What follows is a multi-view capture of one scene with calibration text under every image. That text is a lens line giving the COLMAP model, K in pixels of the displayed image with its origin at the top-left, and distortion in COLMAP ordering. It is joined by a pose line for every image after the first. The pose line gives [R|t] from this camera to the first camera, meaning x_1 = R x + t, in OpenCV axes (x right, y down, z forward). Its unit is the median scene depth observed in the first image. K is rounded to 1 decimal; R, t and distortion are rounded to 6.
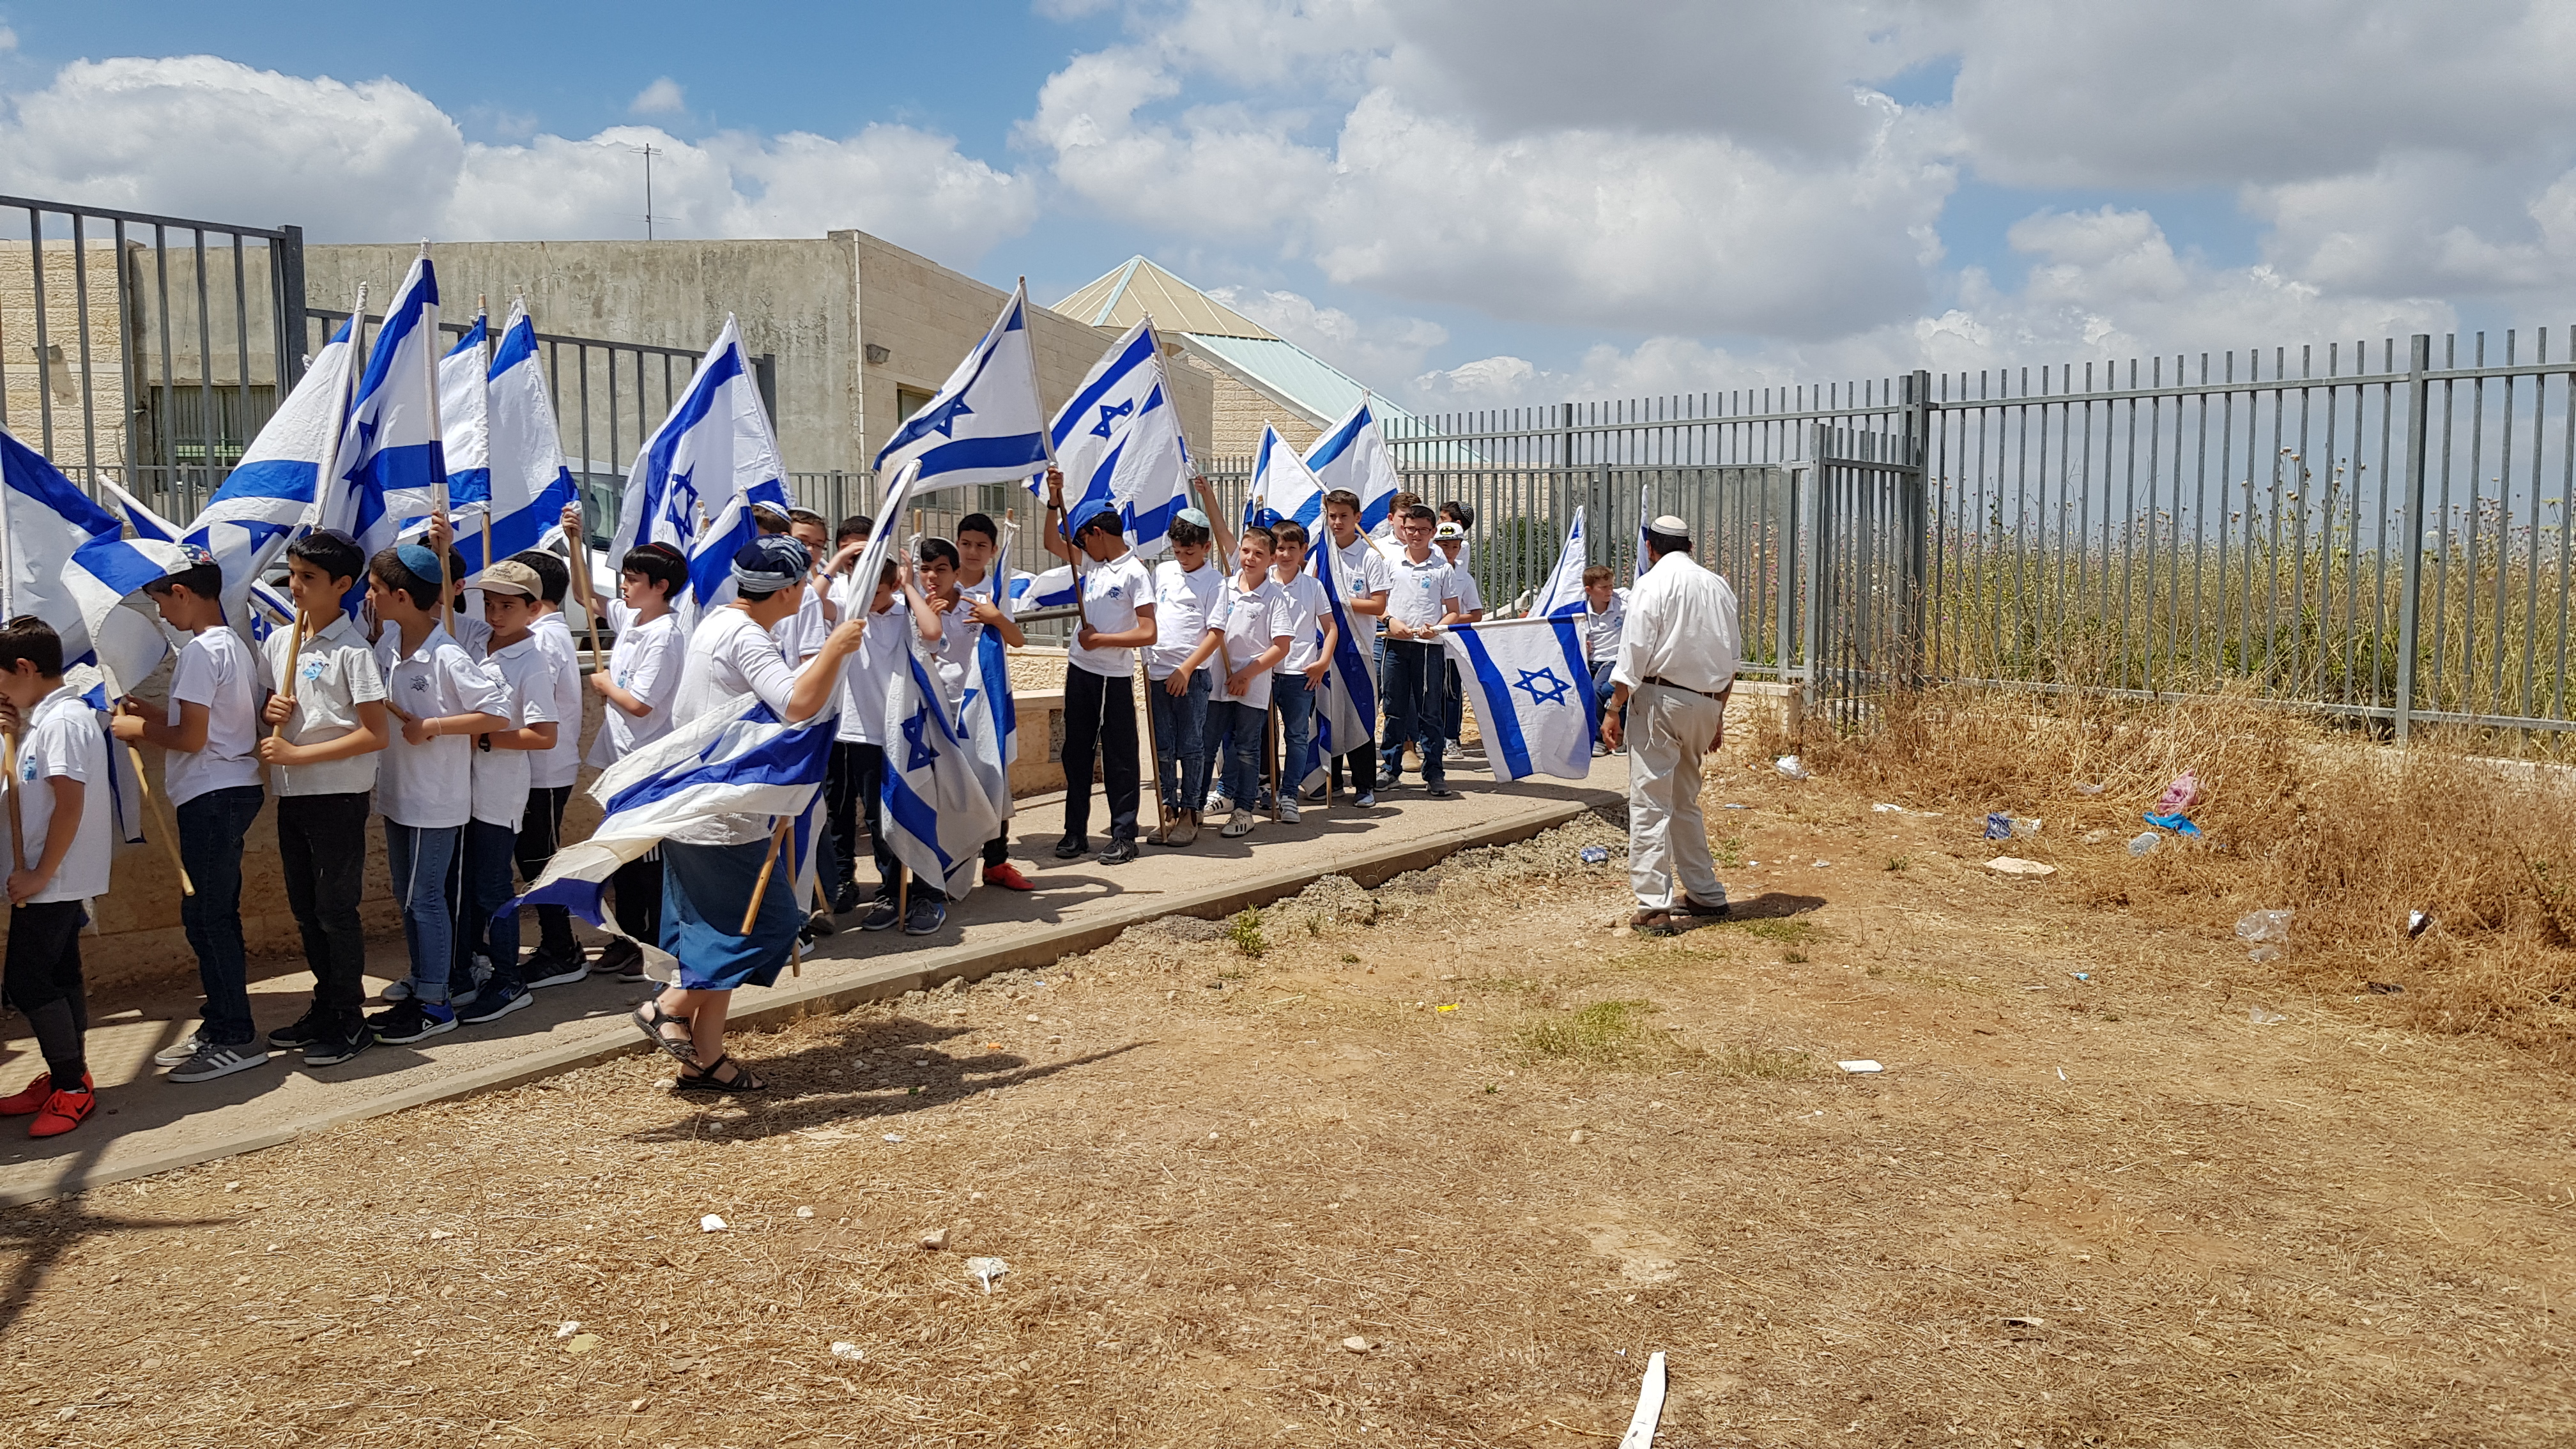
lens RADIAL K [[2040.9, 0, 1281.6], [0, 2040.9, 729.0], [0, 0, 1]] dist [0.097316, -0.181252]
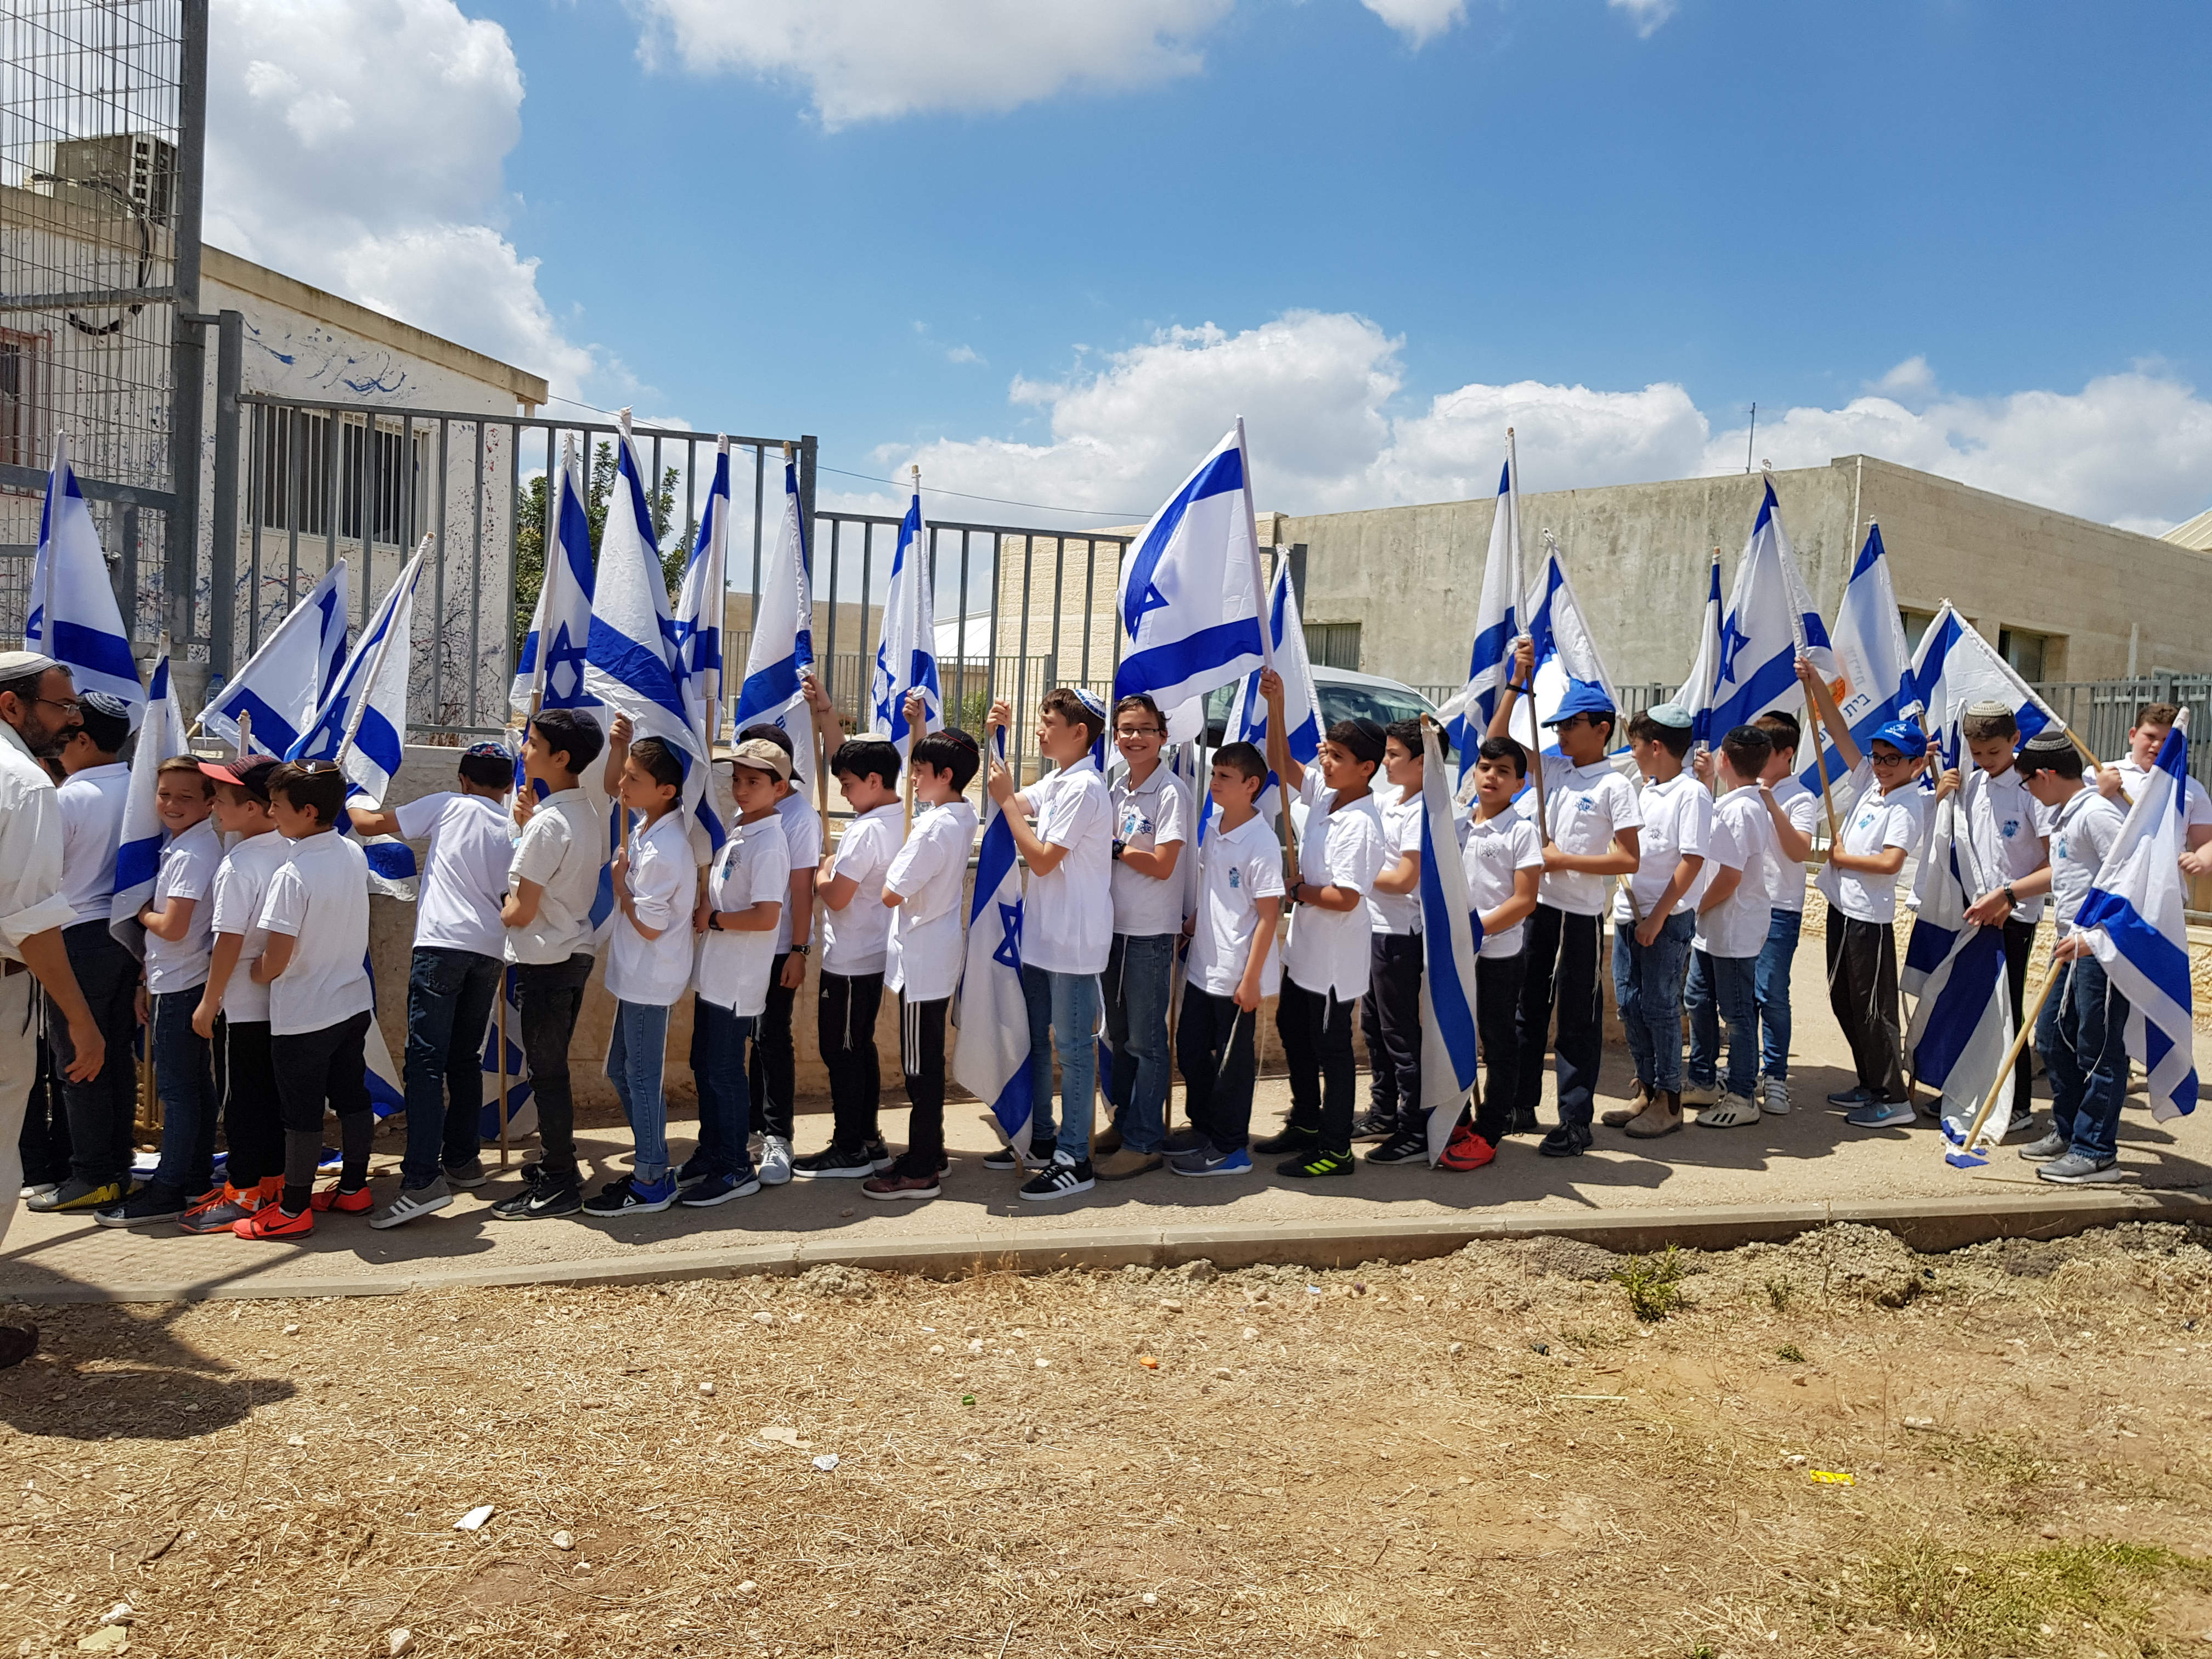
lens RADIAL K [[1738.8, 0, 1103.2], [0, 1738.8, 809.8], [0, 0, 1]] dist [0.112820, -0.236931]
pose [[0.758794, 0.052088, -0.649245, 0.229654], [-0.094015, 0.995117, -0.030042, -0.030708], [0.644510, 0.083835, 0.759986, 0.370369]]
